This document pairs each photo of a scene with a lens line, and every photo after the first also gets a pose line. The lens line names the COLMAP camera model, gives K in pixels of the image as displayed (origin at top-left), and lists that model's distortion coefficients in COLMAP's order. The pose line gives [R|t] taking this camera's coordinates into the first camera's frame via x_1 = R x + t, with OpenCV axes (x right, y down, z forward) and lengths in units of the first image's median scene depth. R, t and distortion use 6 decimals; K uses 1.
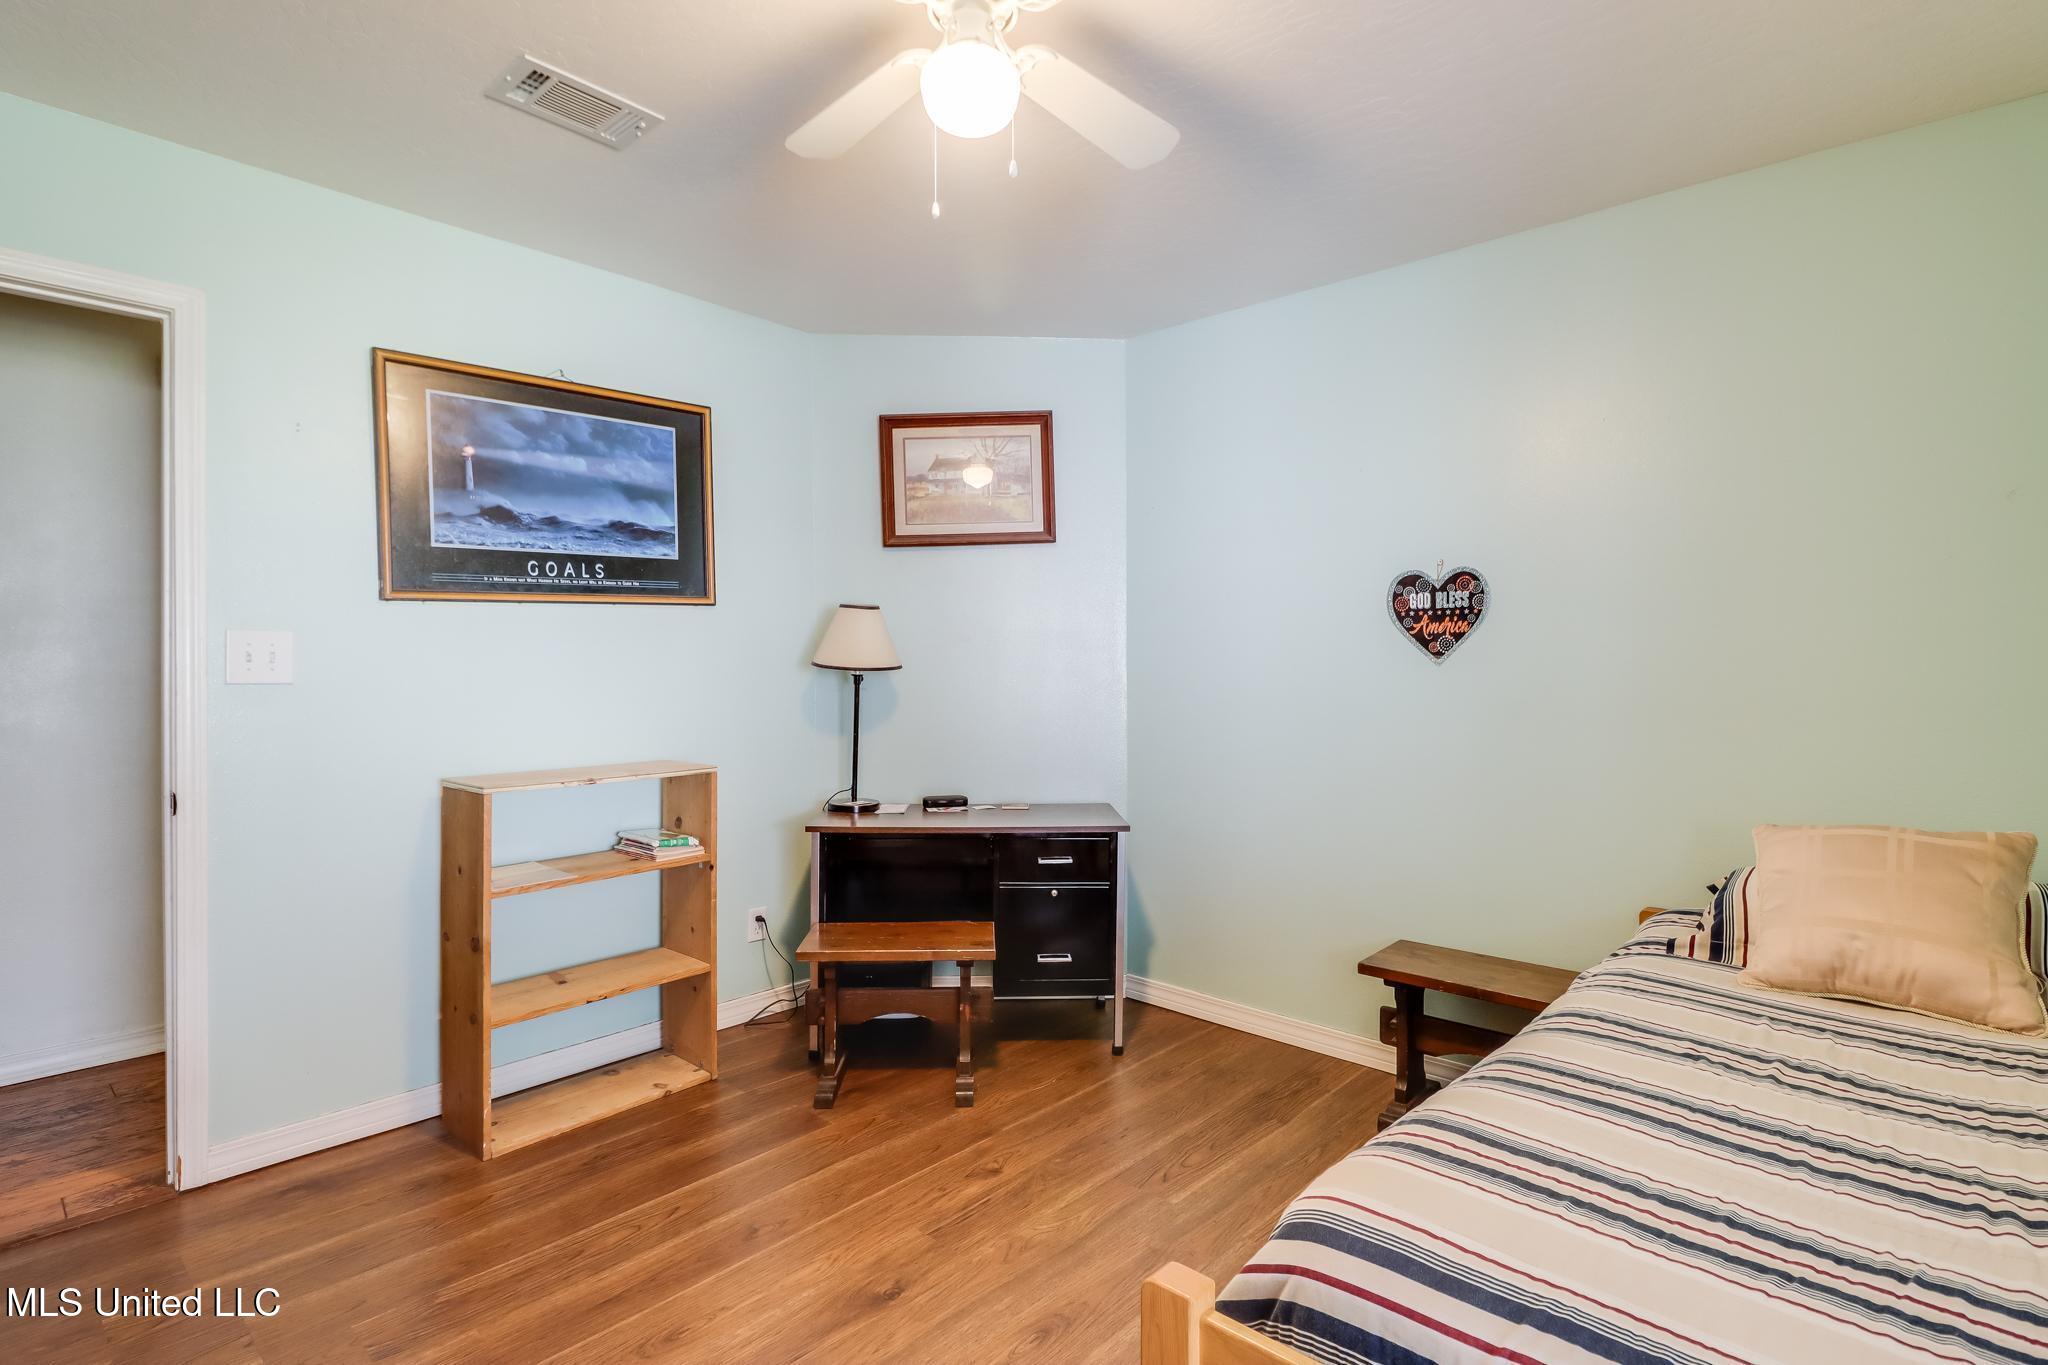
lens RADIAL K [[1004.1, 0, 1024.0], [0, 1004.1, 682.5], [0, 0, 1]] dist [0.002118, -0.000330]
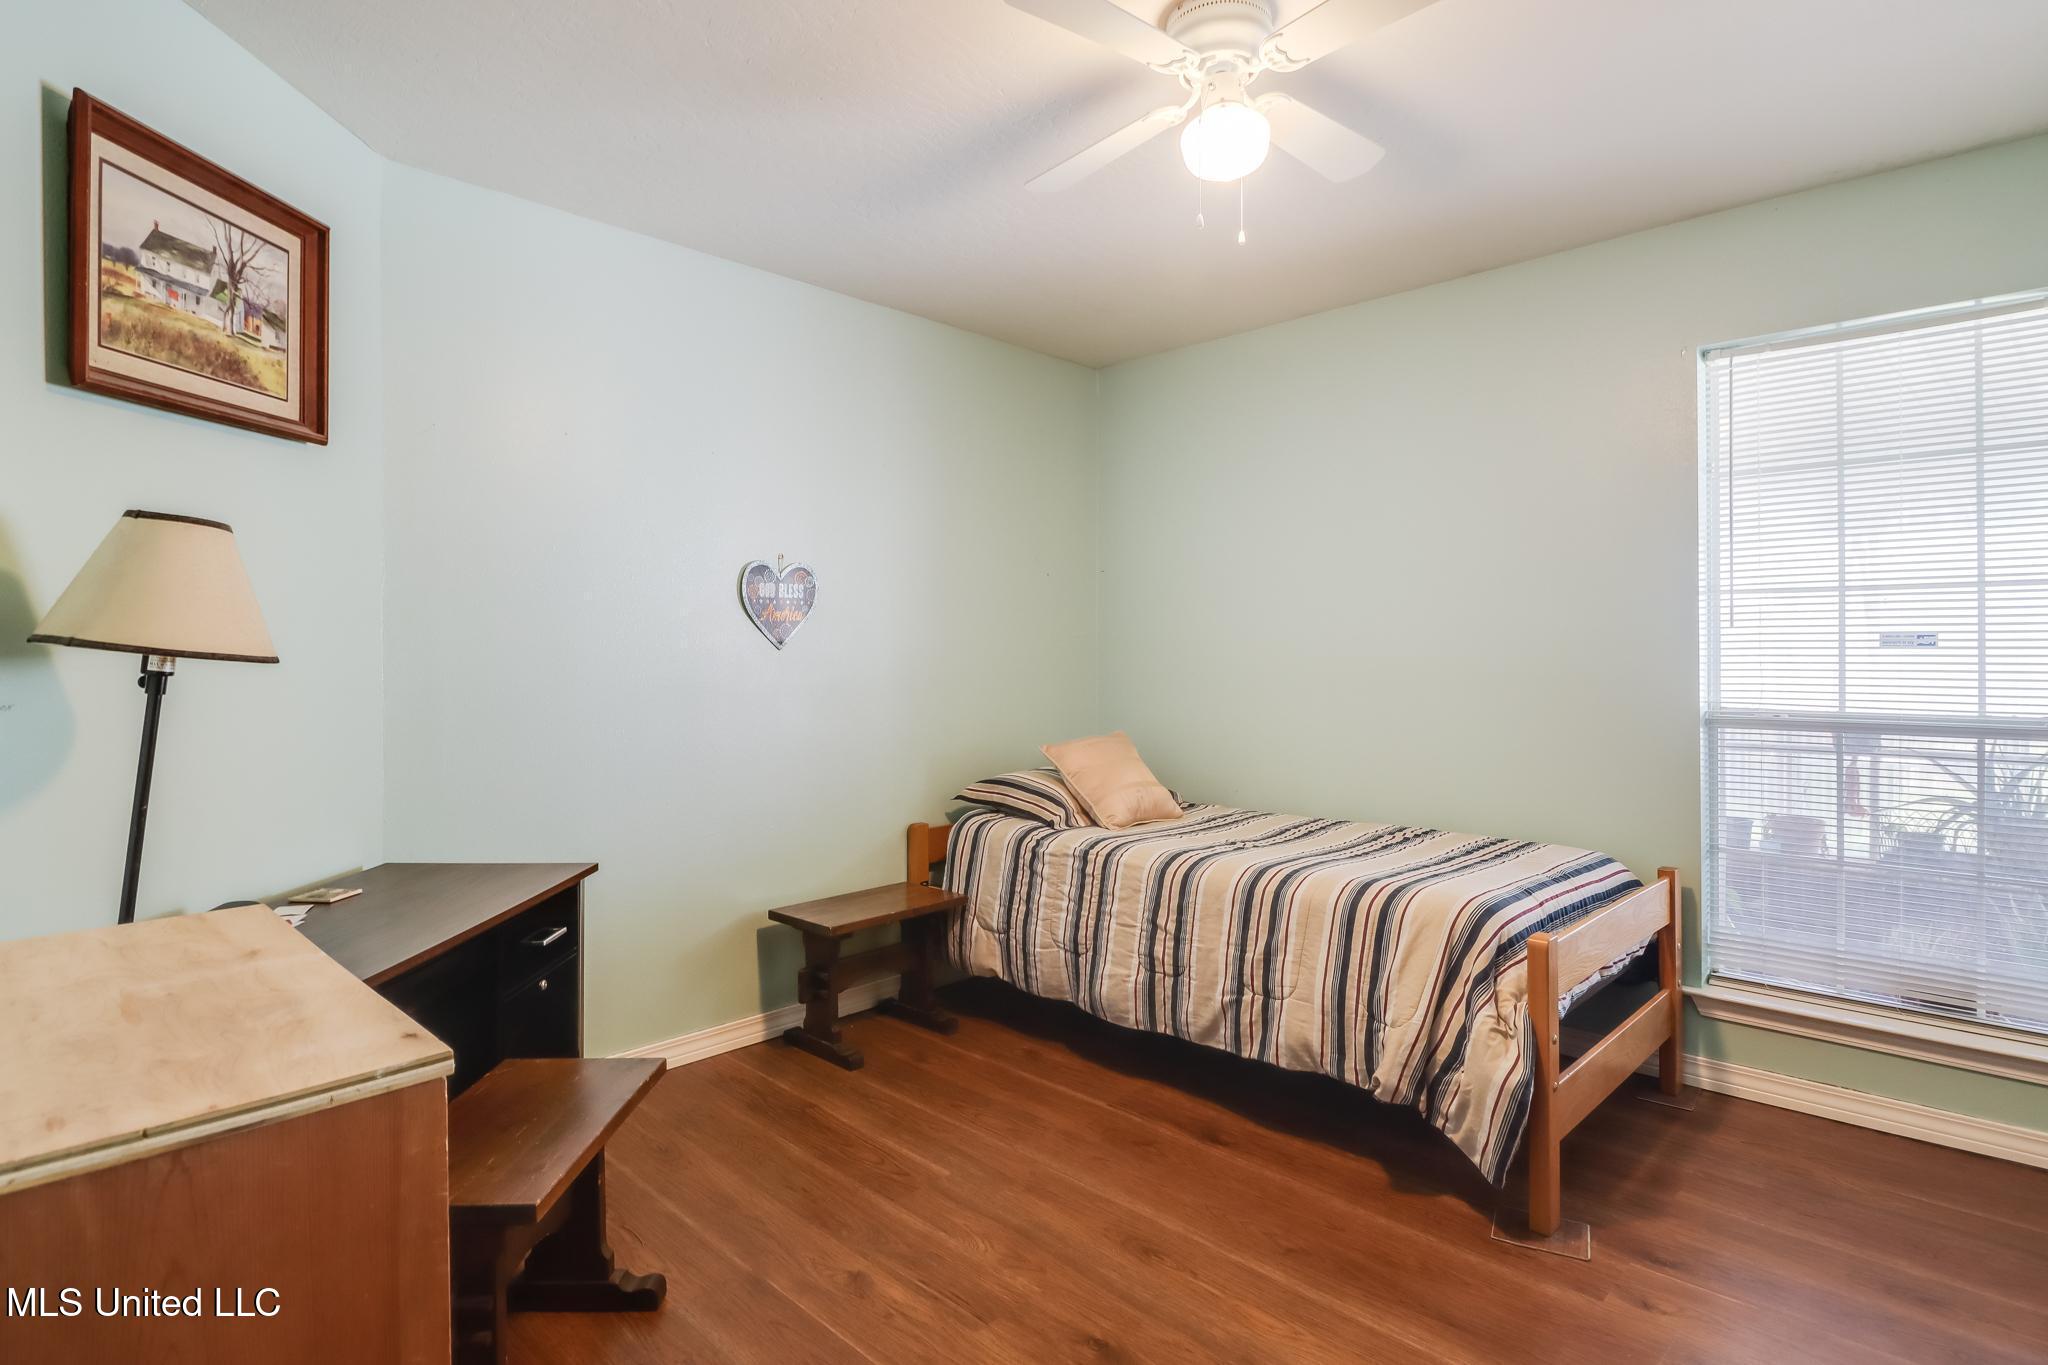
lens RADIAL K [[1061.5, 0, 1024.1], [0, 1061.5, 666.1], [0, 0, 1]] dist [0.000165, -0.038250]
pose [[0.015164, -0.014221, 0.999784, -0.731627], [0.015225, 0.999786, 0.013990, -0.012080], [-0.999769, 0.015009, 0.015378, 0.710944]]
